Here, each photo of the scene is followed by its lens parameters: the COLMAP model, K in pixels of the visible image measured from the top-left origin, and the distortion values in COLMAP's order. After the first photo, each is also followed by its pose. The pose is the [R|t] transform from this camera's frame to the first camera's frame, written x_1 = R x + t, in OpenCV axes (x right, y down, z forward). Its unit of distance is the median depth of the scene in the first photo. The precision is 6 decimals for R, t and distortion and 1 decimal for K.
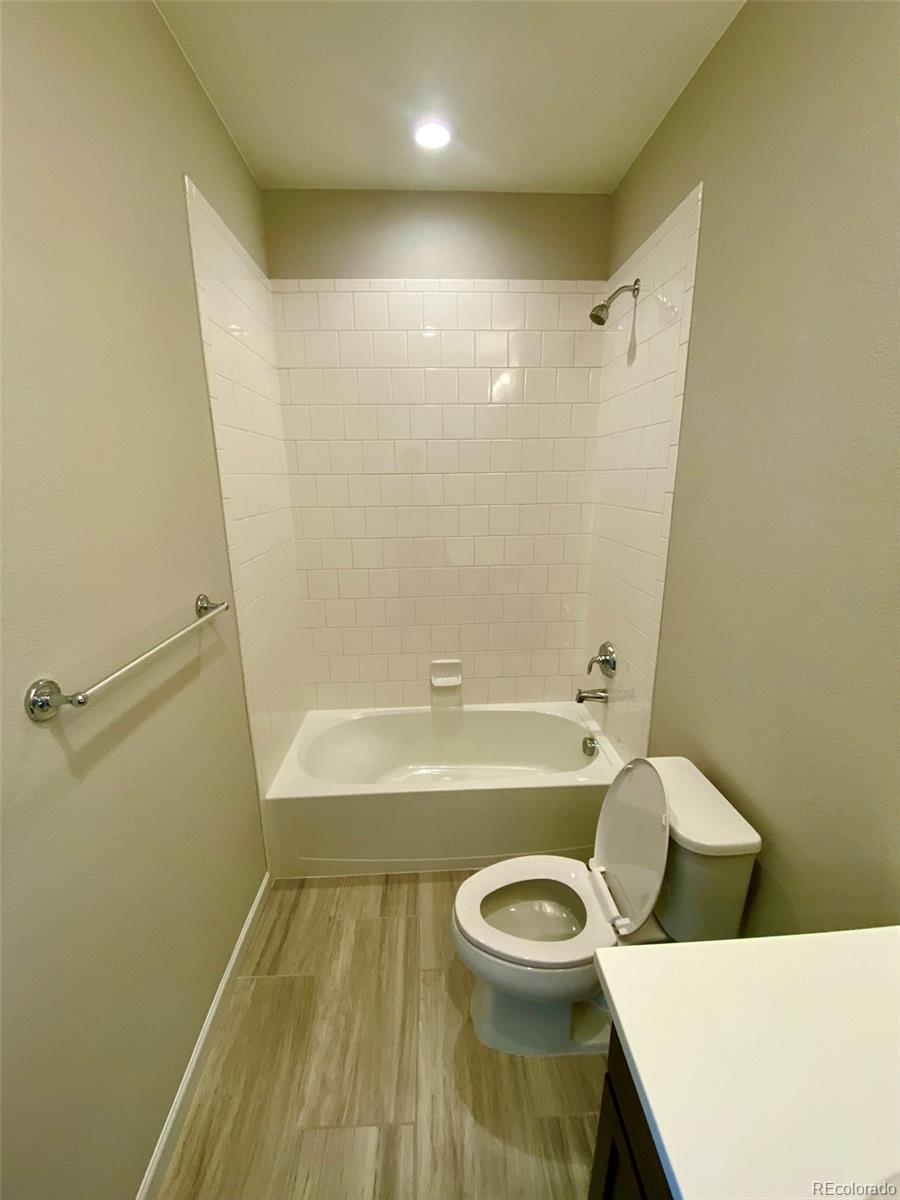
lens RADIAL K [[490.5, 0, 452.6], [0, 490.5, 599.8], [0, 0, 1]] dist [-0.003430, -0.000658]
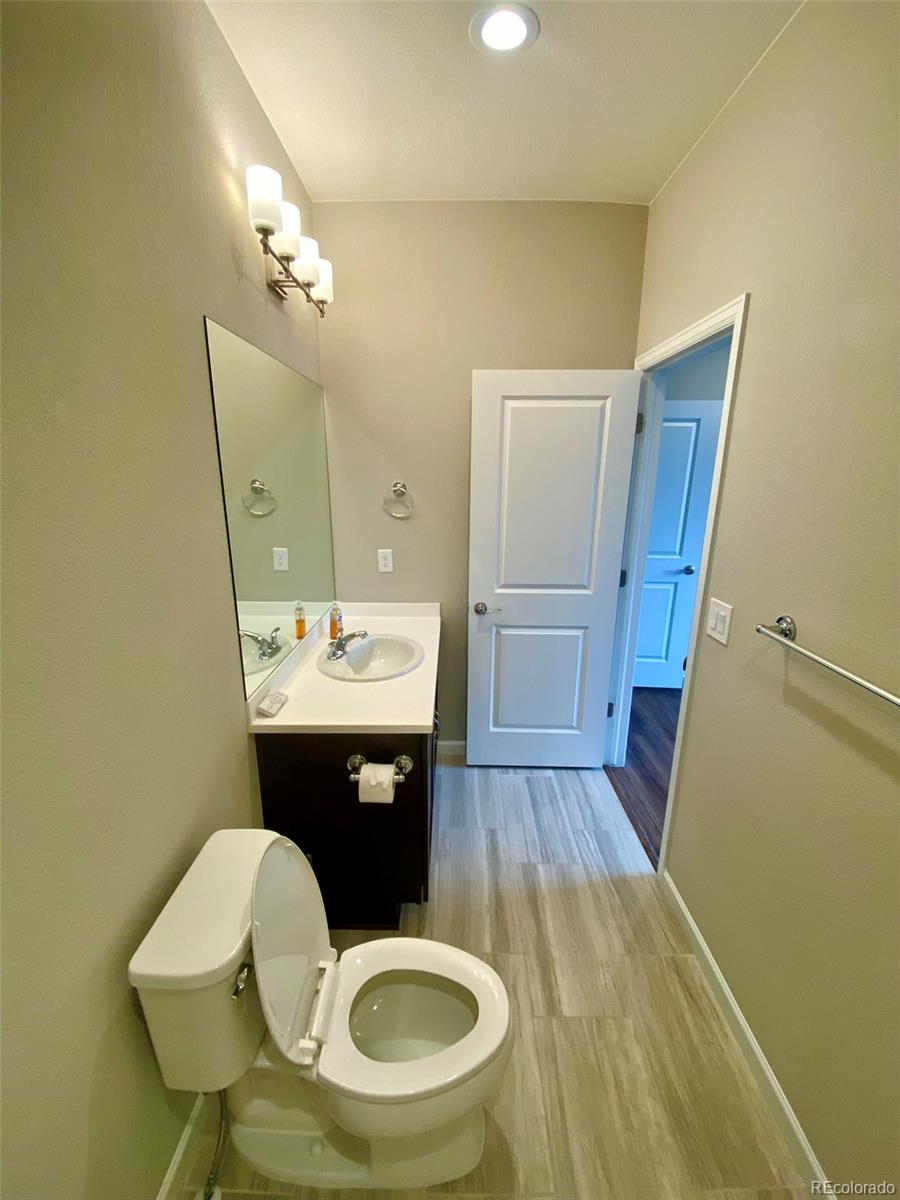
lens RADIAL K [[490.5, 0, 450.5], [0, 490.5, 597.9], [0, 0, 1]] dist [-0.003430, -0.000658]
pose [[-0.998216, -0.027478, 0.053000, 0.082855], [0.004364, 0.851818, 0.523819, -0.396976], [-0.059540, 0.523116, -0.850179, 1.348792]]
